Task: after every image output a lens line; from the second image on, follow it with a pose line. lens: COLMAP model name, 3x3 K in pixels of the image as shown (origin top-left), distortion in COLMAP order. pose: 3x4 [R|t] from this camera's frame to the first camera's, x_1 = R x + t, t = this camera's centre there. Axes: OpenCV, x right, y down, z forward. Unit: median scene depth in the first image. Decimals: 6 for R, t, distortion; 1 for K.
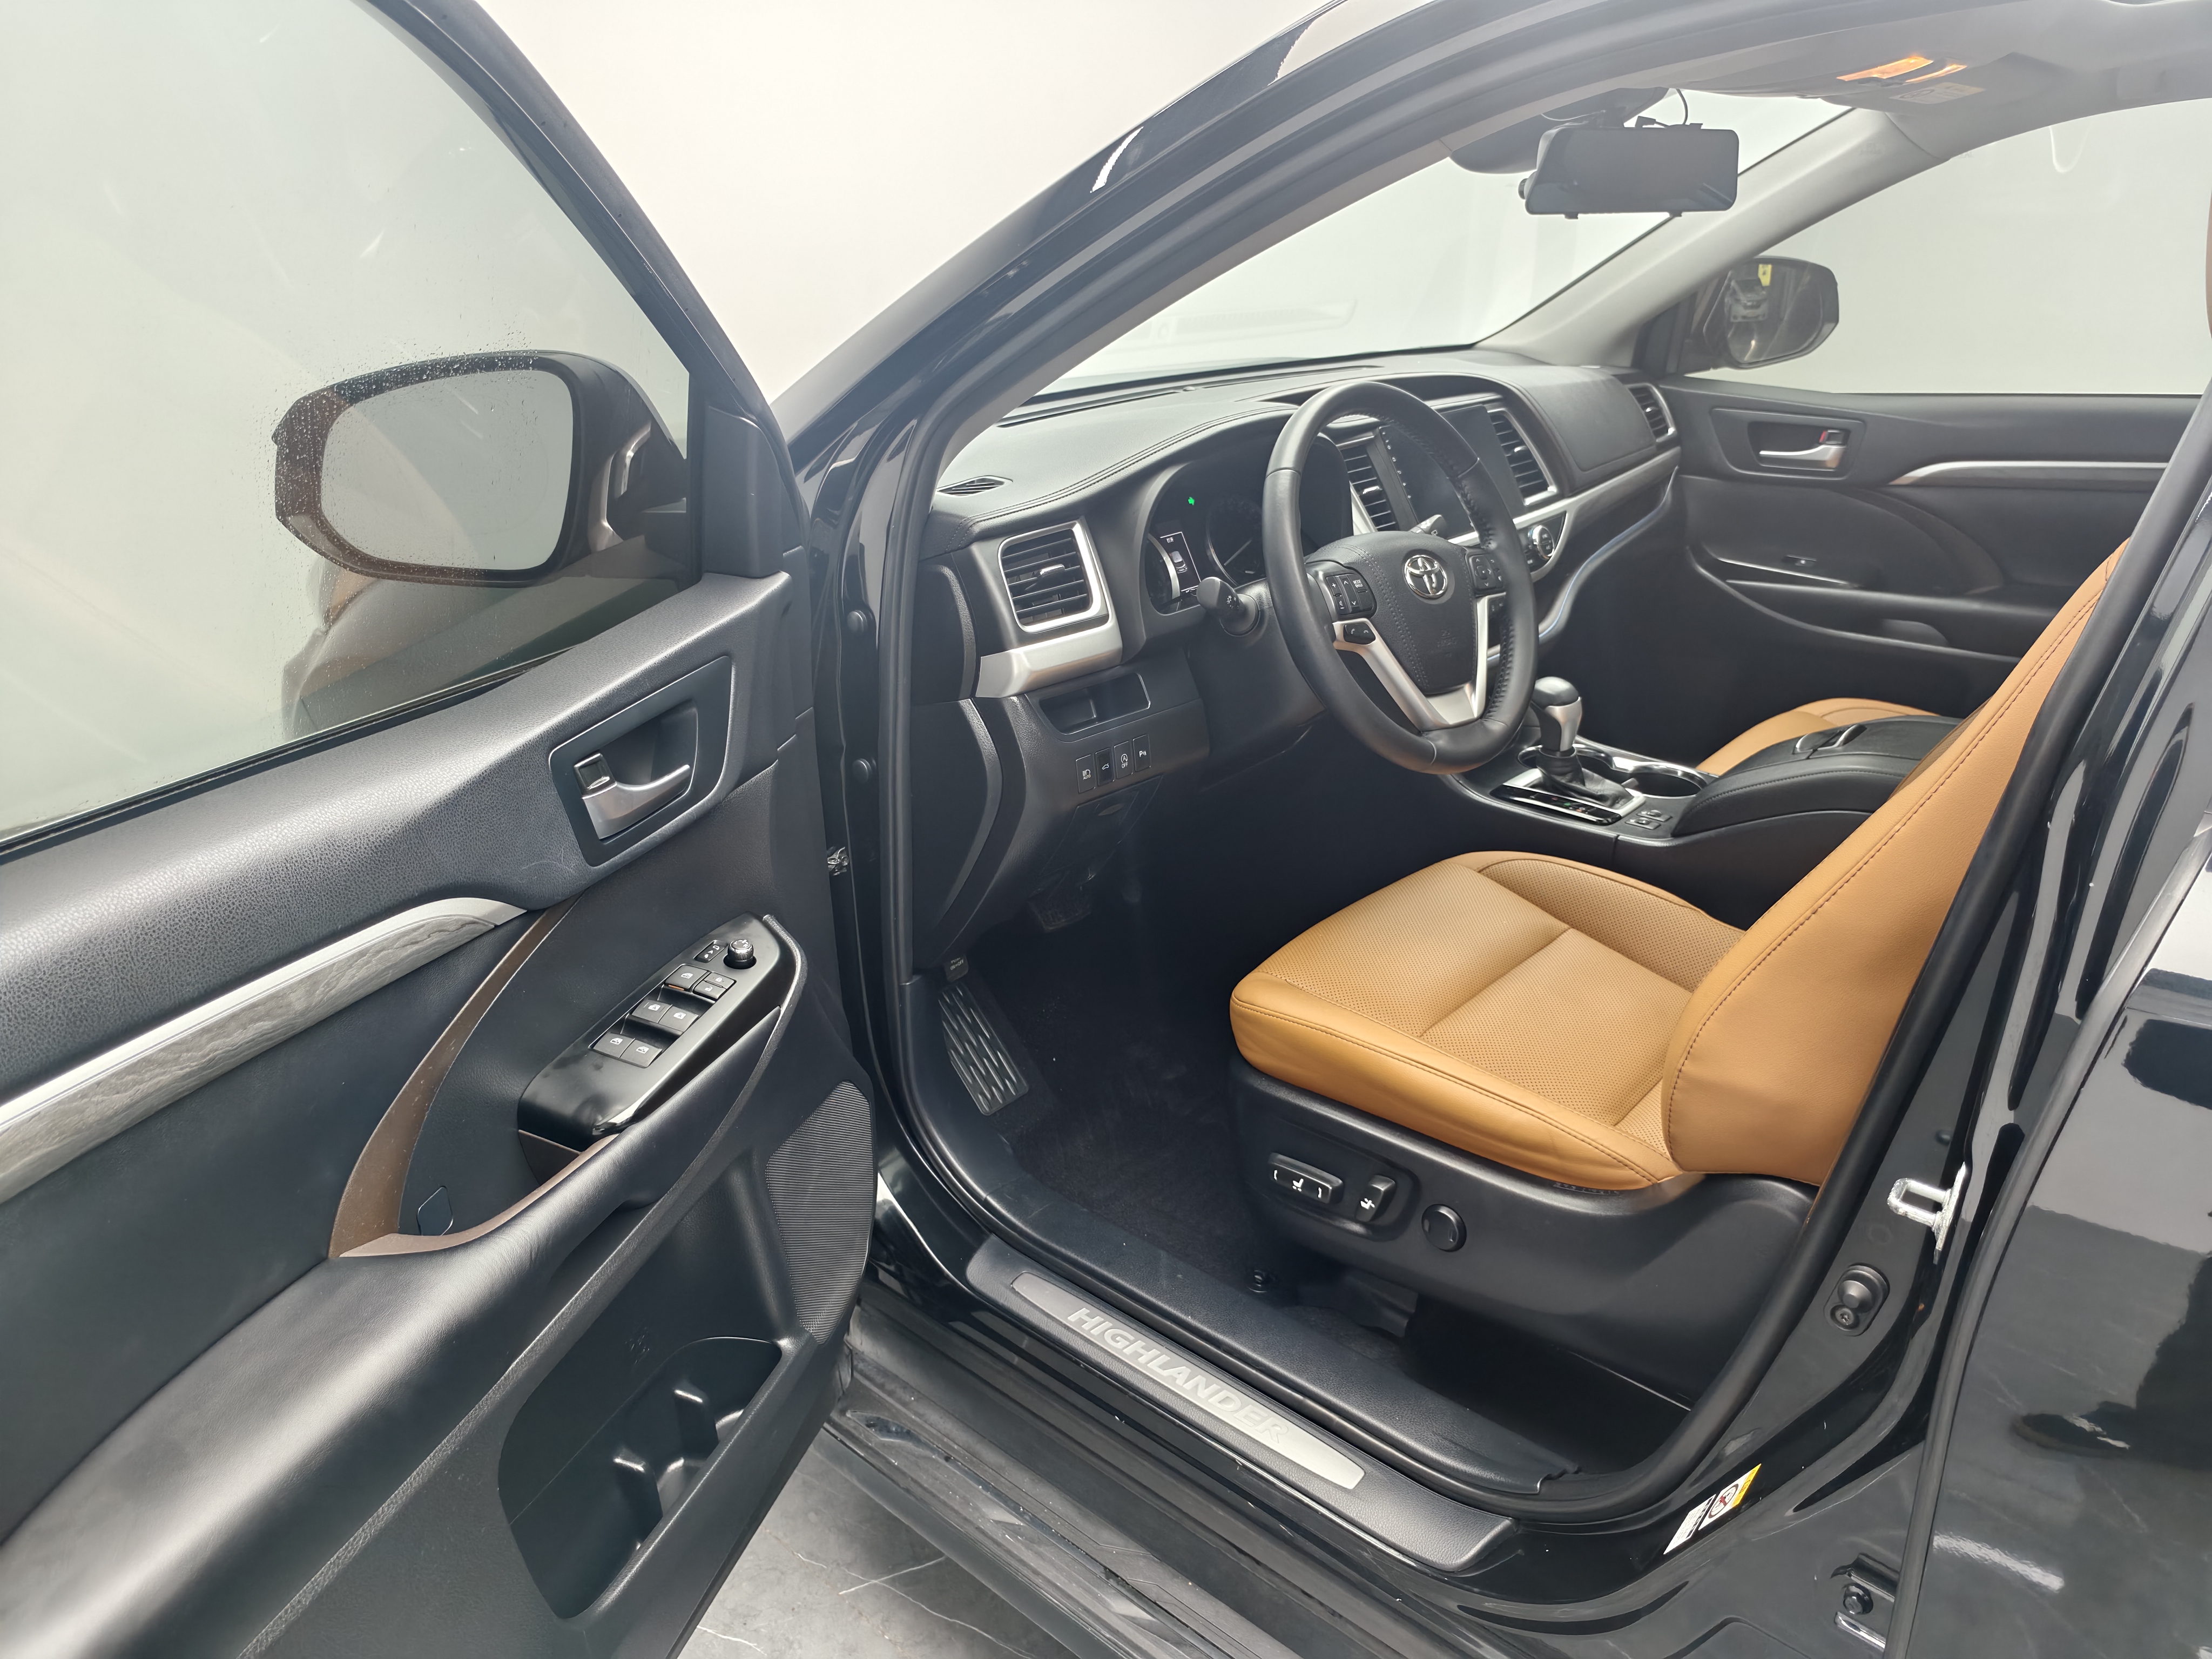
lens RADIAL K [[1586.4, 0, 1106.0], [0, 1586.4, 829.5], [0, 0, 1]] dist [-0.003091, -0.003081]
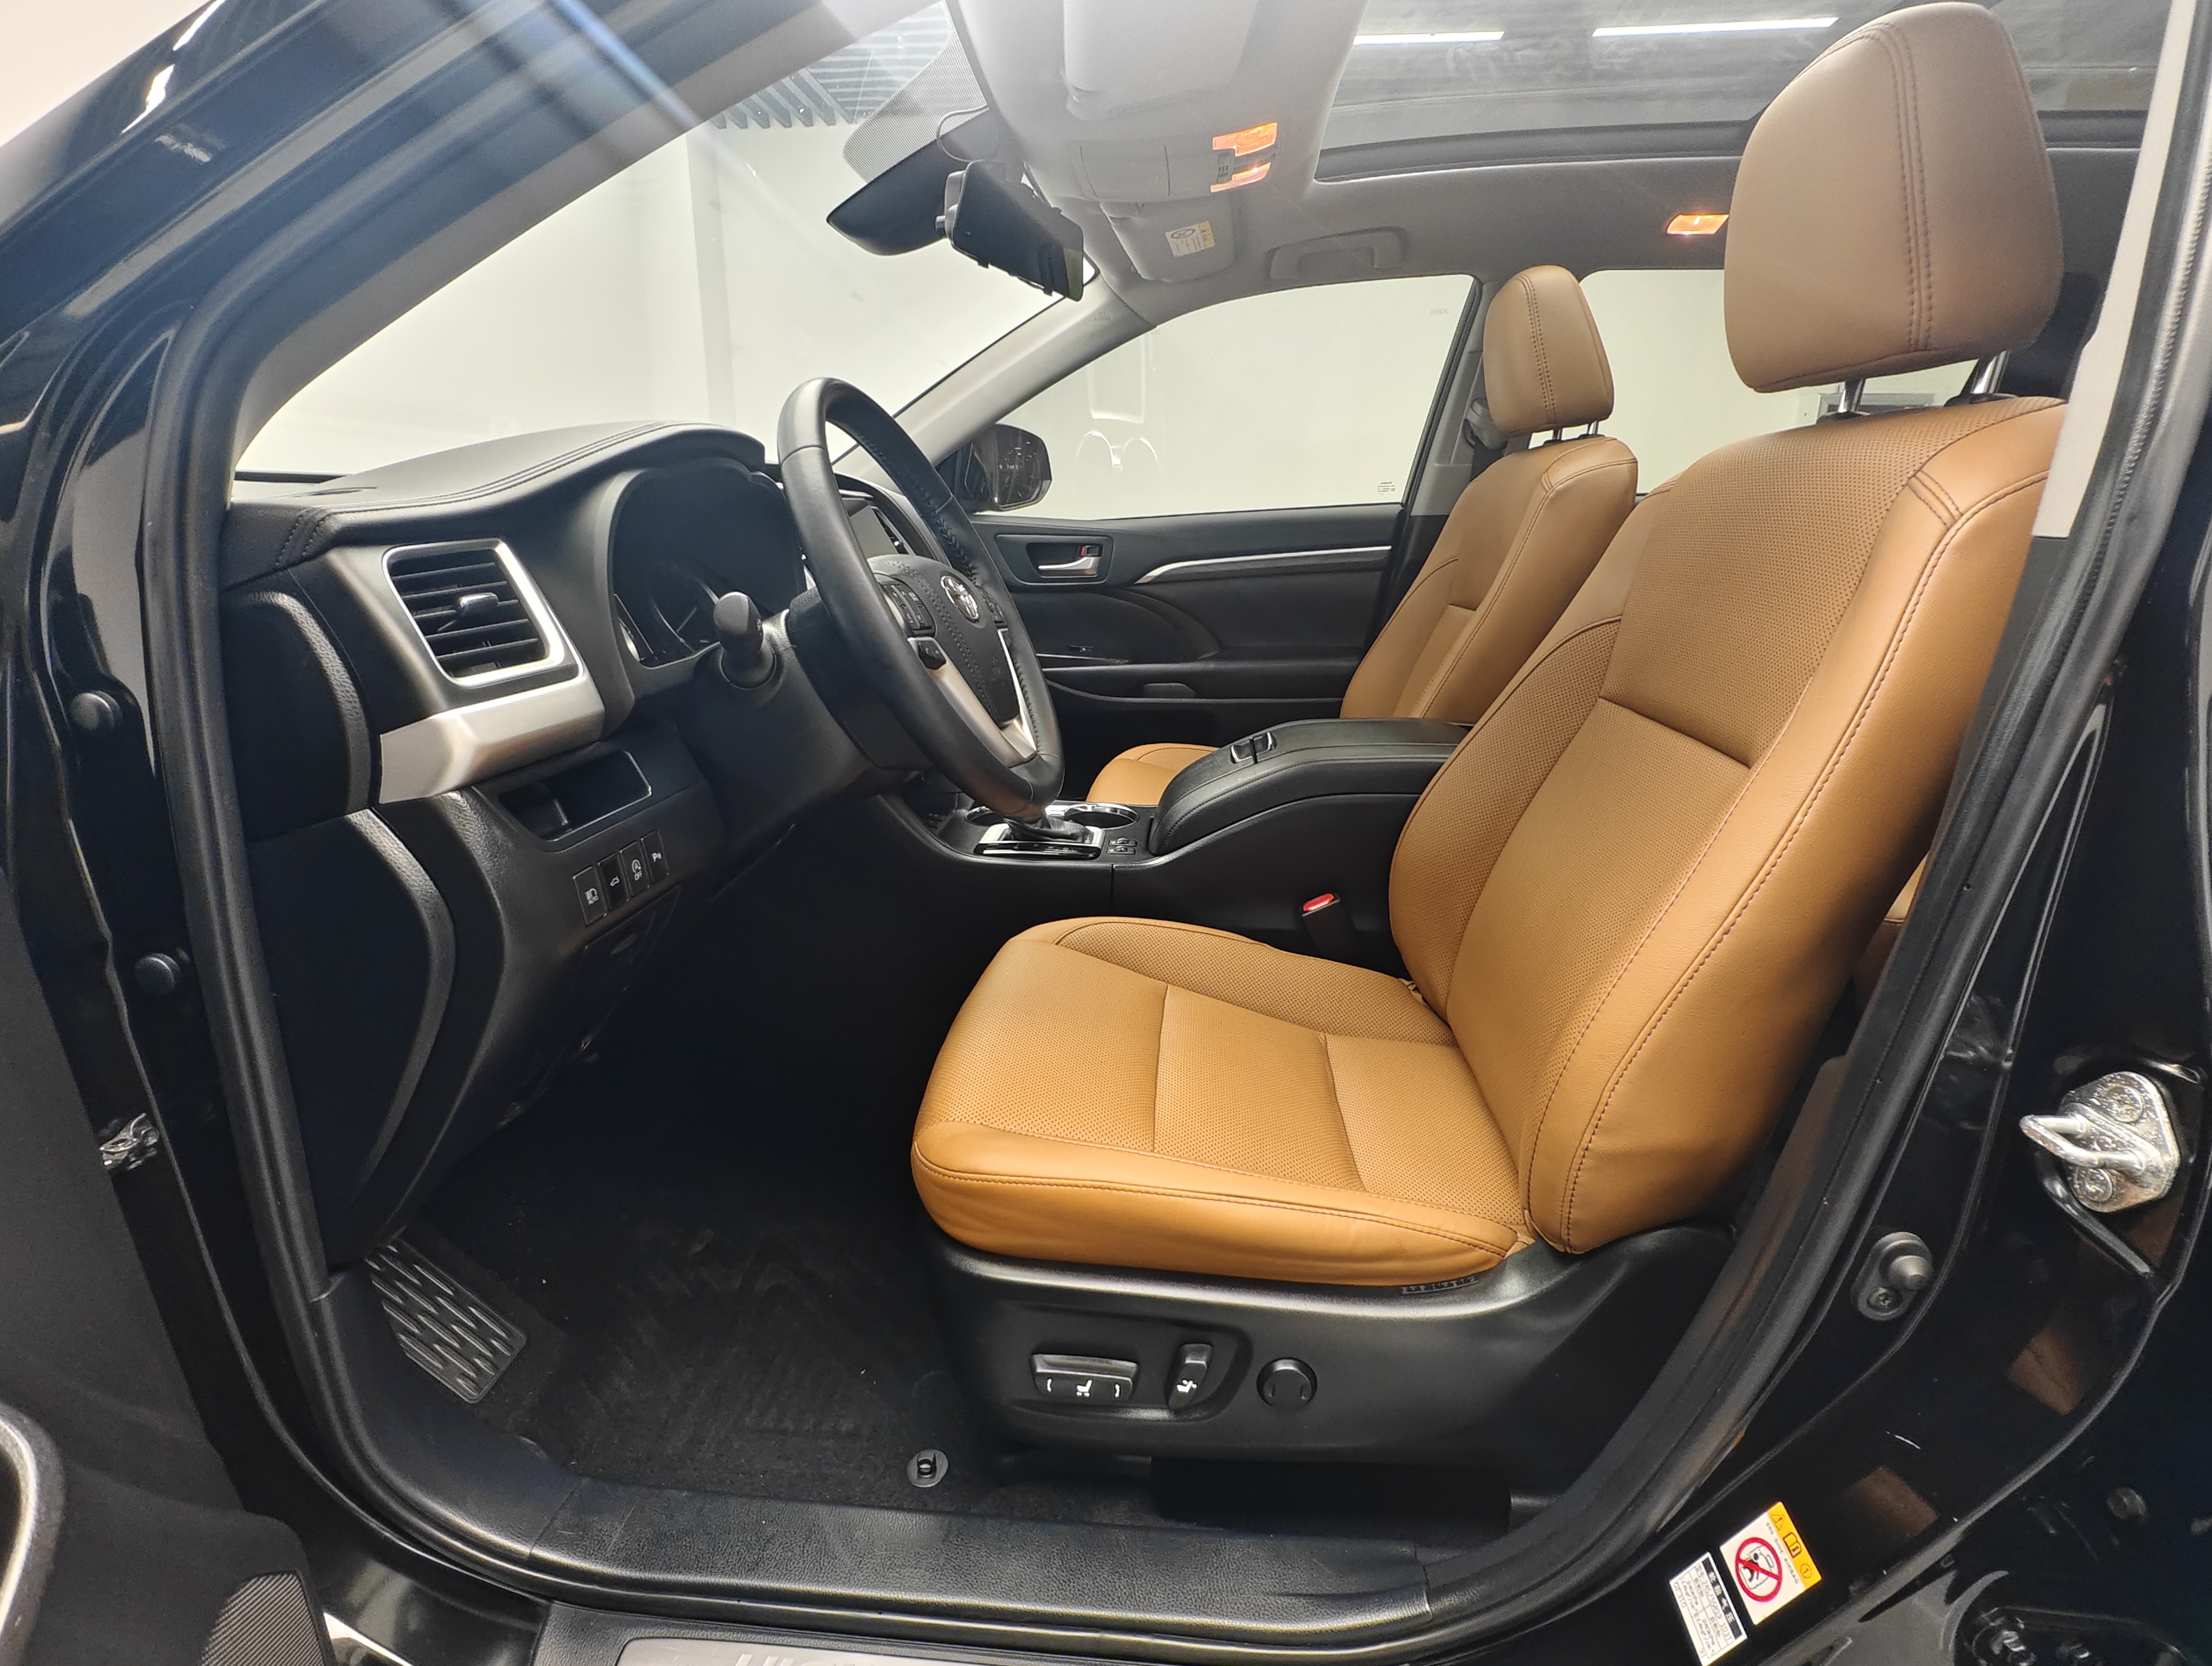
lens RADIAL K [[1043.0, 0, 1106.0], [0, 1043.0, 833.0], [0, 0, 1]] dist [-0.055390, 0.027273]
pose [[0.804472, -0.161748, 0.571544, -0.080797], [0.209340, 0.977678, -0.017969, -0.007478], [-0.555879, 0.134102, 0.820375, 0.510437]]
